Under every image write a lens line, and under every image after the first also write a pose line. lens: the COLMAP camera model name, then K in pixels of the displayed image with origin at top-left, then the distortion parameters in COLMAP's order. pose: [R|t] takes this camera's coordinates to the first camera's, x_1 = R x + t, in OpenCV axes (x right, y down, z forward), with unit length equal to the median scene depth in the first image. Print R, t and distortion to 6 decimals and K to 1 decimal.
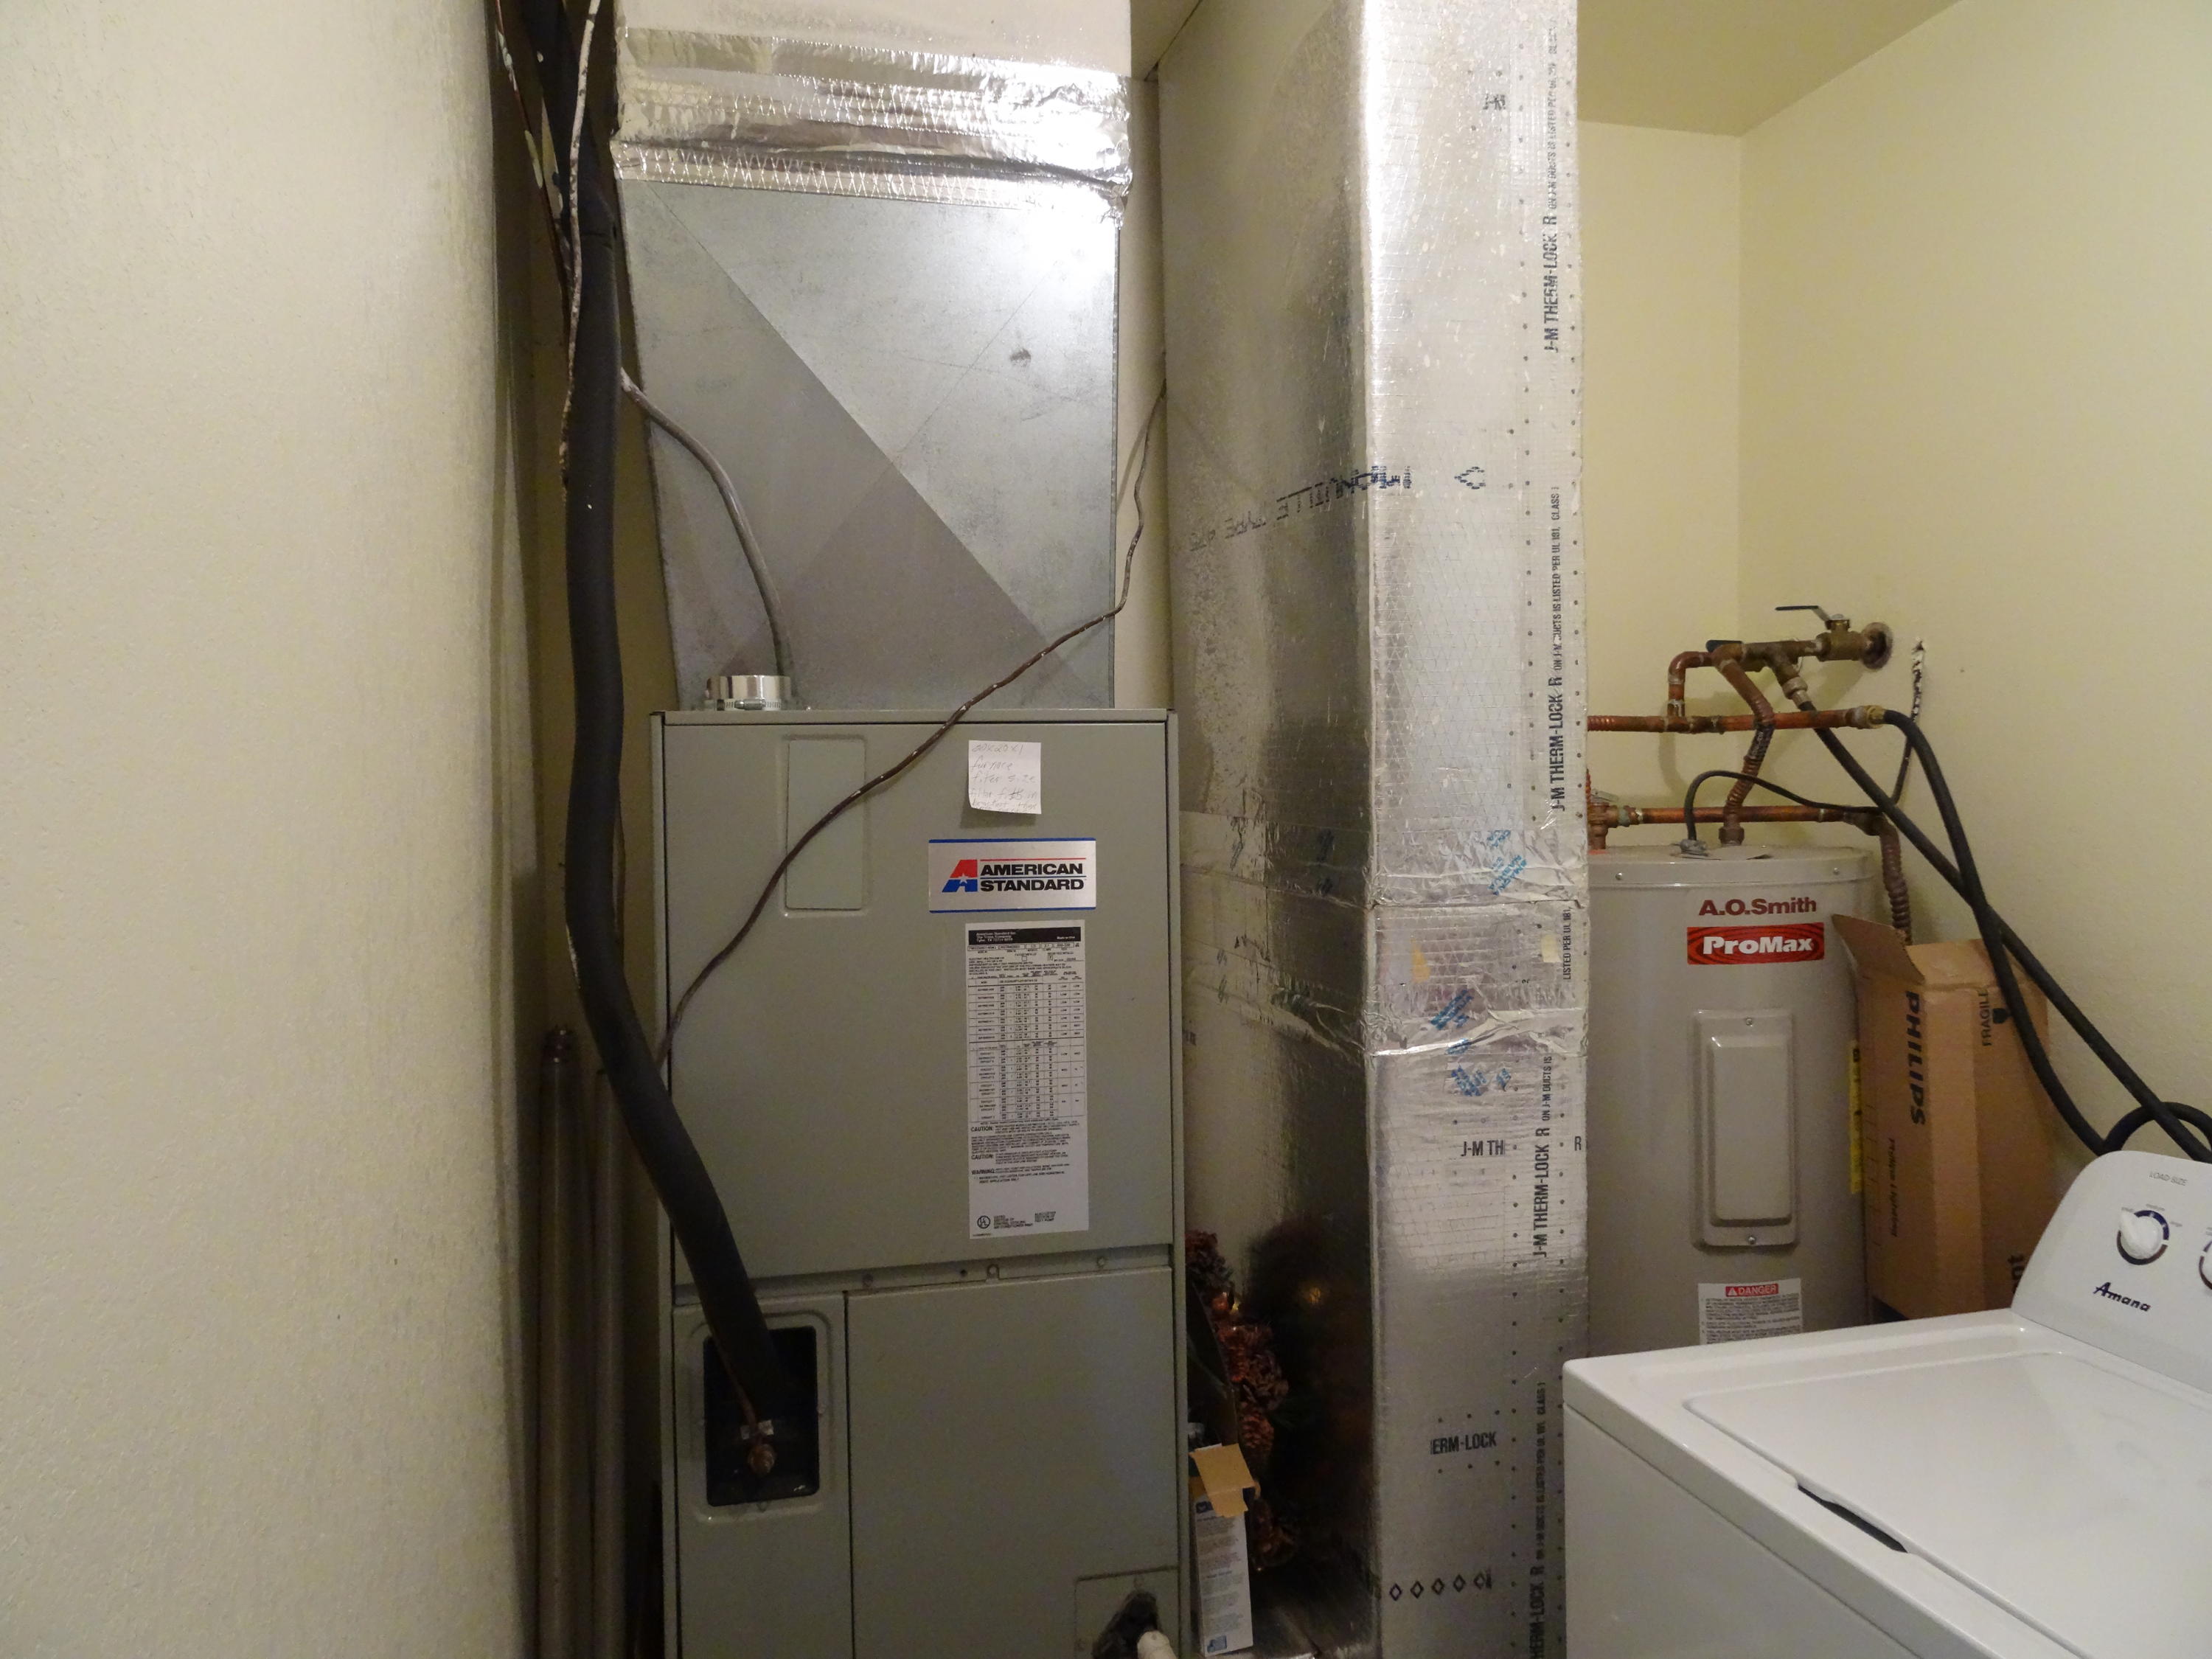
lens RADIAL K [[1593.6, 0, 1103.8], [0, 1593.6, 832.9], [0, 0, 1]] dist [0.004306, -0.003426]
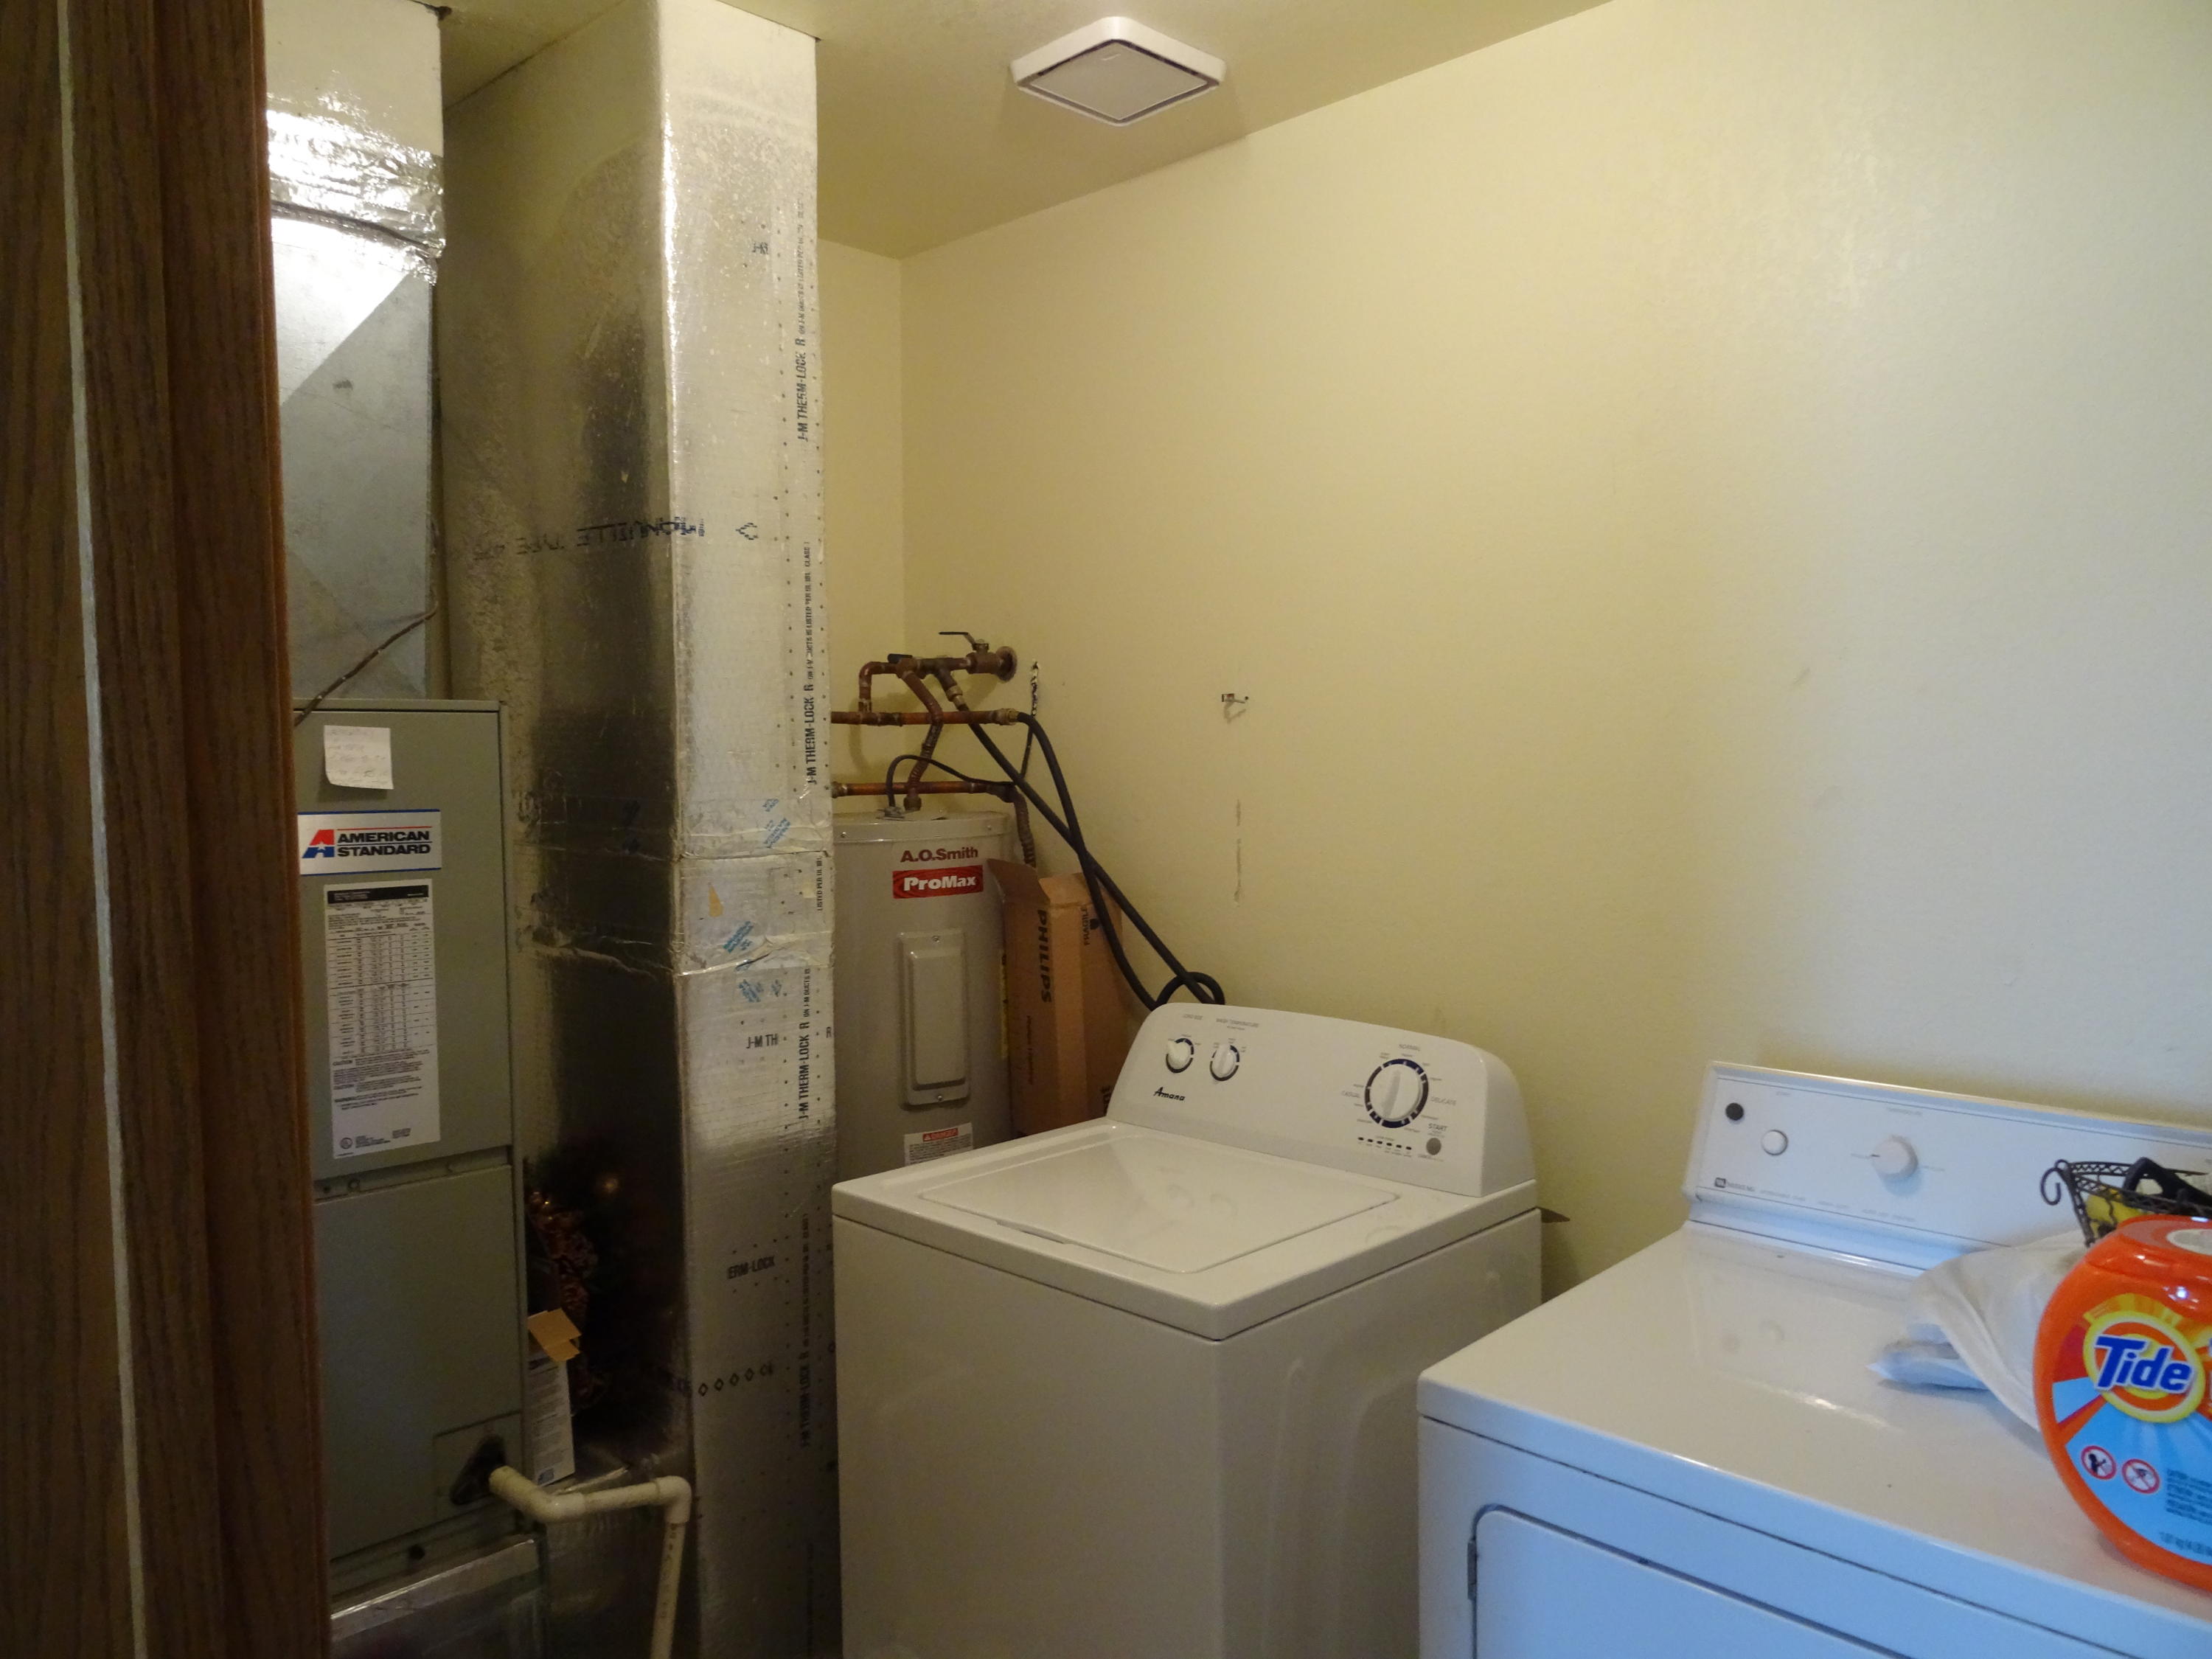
lens RADIAL K [[1557.4, 0, 1106.0], [0, 1557.4, 829.5], [0, 0, 1]] dist [-0.004154, -0.000616]
pose [[0.854511, -0.019945, 0.519051, -0.182163], [0.014440, 0.999788, 0.014646, 0.008328], [-0.519233, -0.005020, 0.854618, -0.243297]]
